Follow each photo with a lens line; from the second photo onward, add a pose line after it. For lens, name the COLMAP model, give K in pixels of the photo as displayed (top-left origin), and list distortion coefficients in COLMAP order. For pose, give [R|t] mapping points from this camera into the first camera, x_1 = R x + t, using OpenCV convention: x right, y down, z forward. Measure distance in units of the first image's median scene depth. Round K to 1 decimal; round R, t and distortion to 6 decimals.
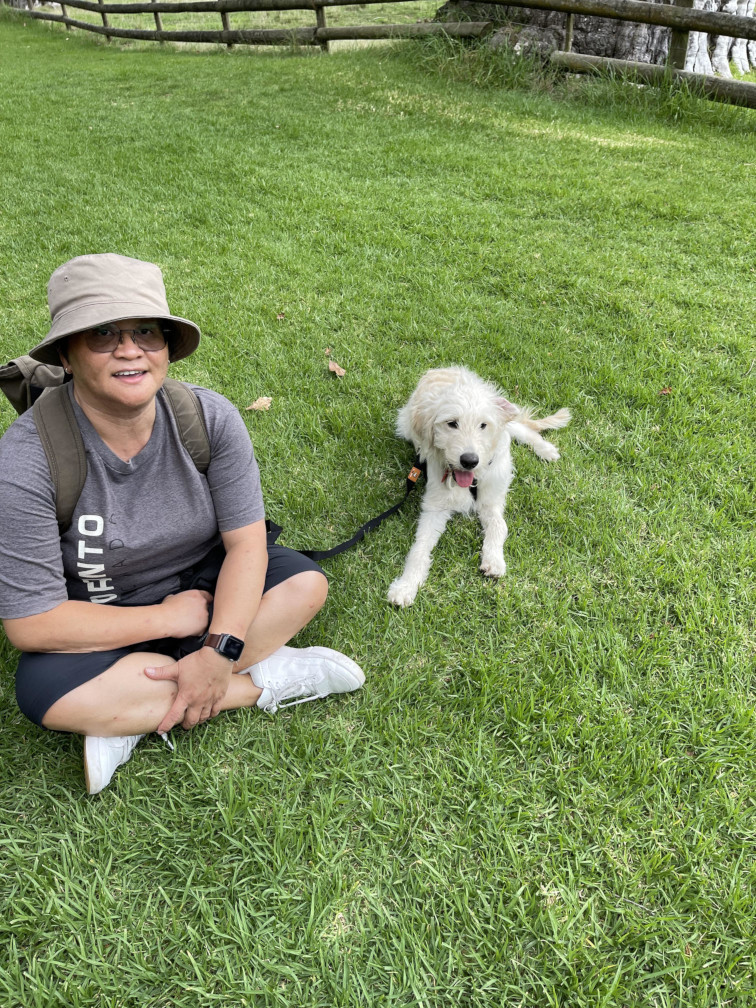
lens RADIAL K [[756.9, 0, 379.1], [0, 756.9, 495.6], [0, 0, 1]] dist [0.075104, -0.101329]
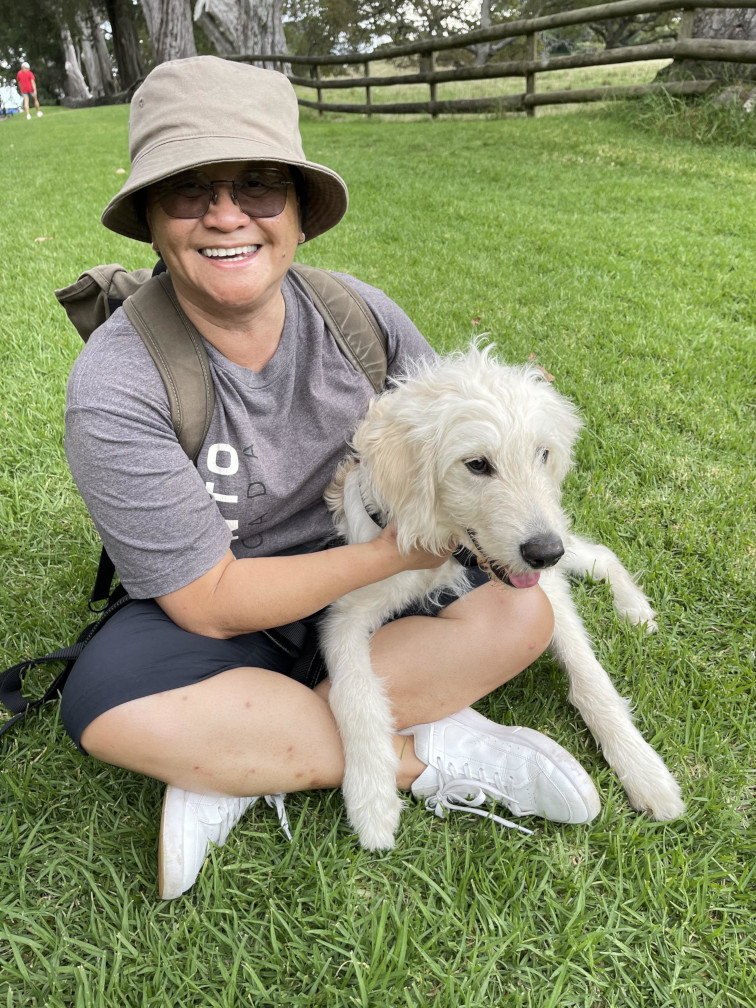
lens RADIAL K [[756.9, 0, 375.1], [0, 756.9, 499.7], [0, 0, 1]] dist [0.075104, -0.101329]
pose [[0.973652, 0.116834, -0.195837, -0.046813], [-0.134637, 0.987647, -0.080167, 0.043722], [0.184052, 0.104422, 0.977354, 0.160442]]
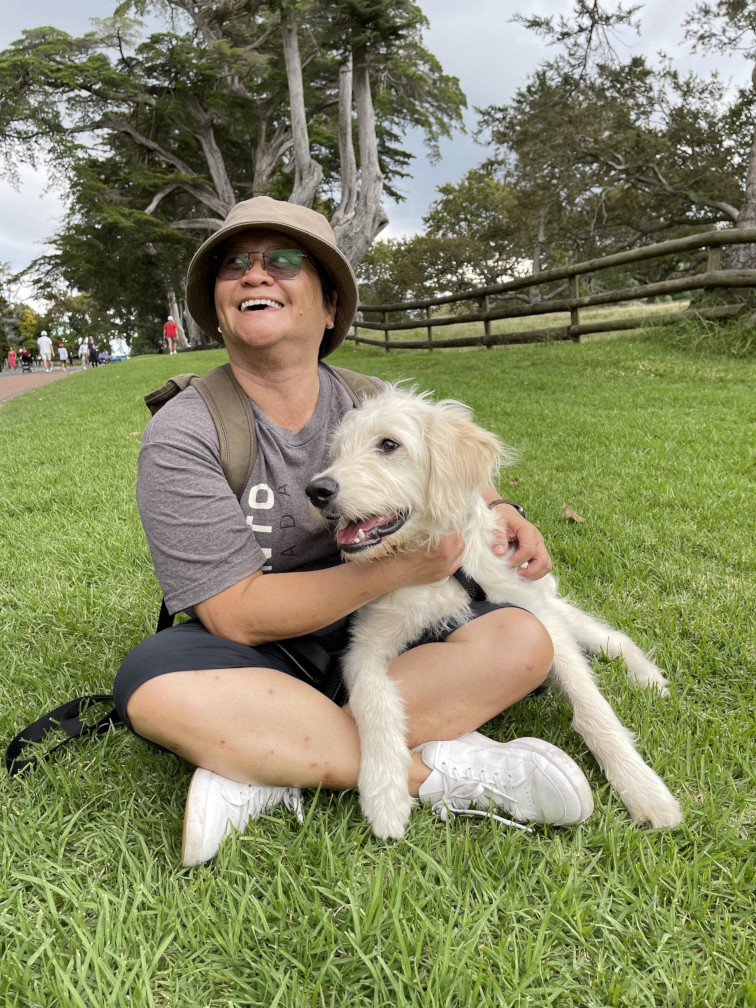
lens RADIAL K [[756.9, 0, 370.4], [0, 756.9, 503.7], [0, 0, 1]] dist [0.075104, -0.101329]
pose [[0.949968, 0.055783, -0.307326, -0.009515], [-0.161956, 0.929293, -0.331942, 0.118804], [0.267079, 0.365108, 0.891832, 0.133985]]
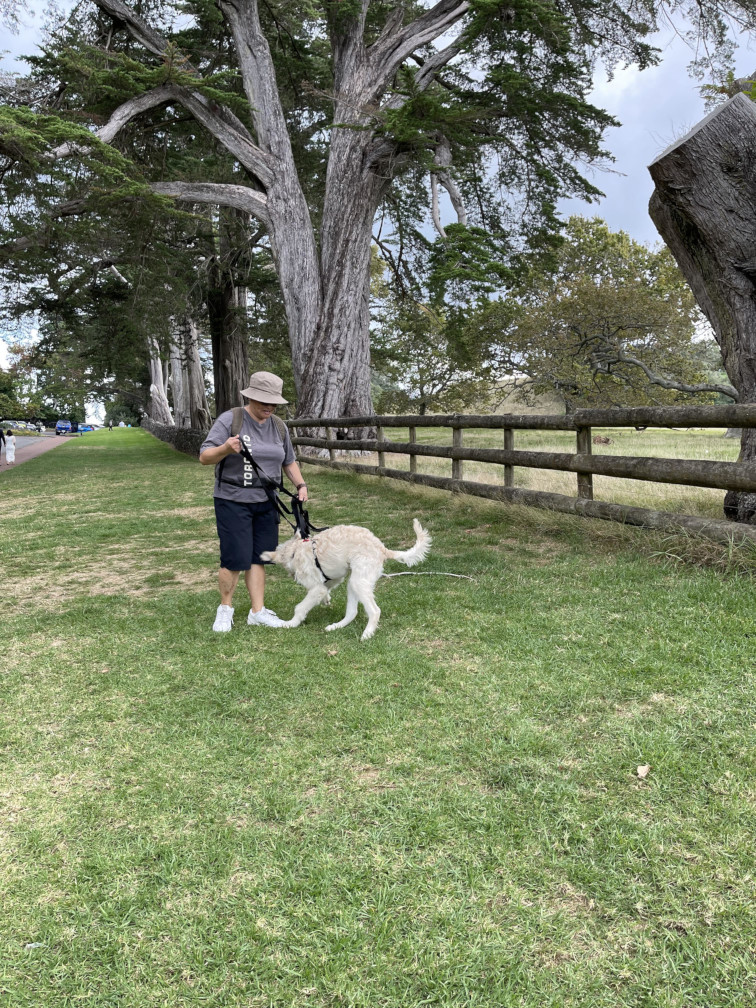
lens RADIAL K [[756.9, 0, 378.6], [0, 756.9, 511.7], [0, 0, 1]] dist [0.075104, -0.101329]
pose [[0.957749, 0.085310, -0.274661, -4.828443], [-0.199193, 0.885623, -0.419517, -4.536097], [0.207457, 0.456503, 0.865198, 6.668483]]
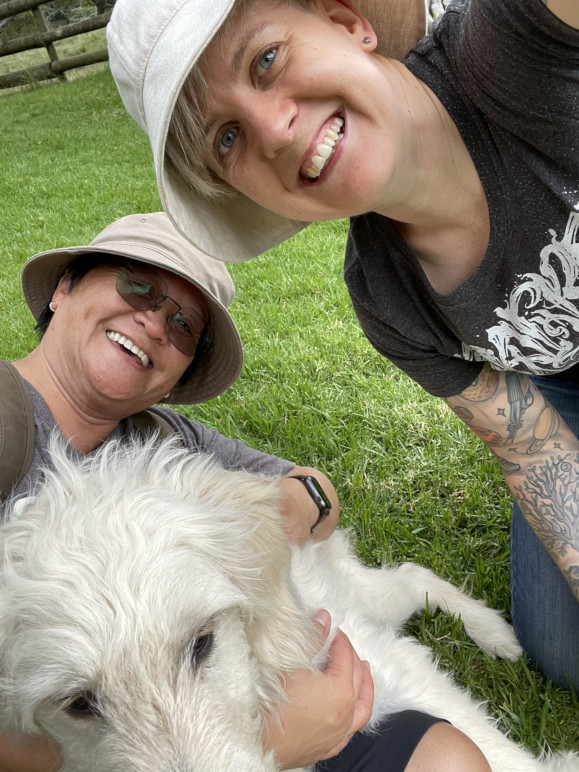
lens RADIAL K [[672.8, 0, 289.0], [0, 672.8, 389.1], [0, 0, 1]] dist [0.016775, -0.008699]
pose [[0.955467, -0.247870, 0.160136, -0.090088], [0.262534, 0.961789, -0.077708, -0.050371], [-0.134755, 0.116289, 0.984031, 0.281483]]
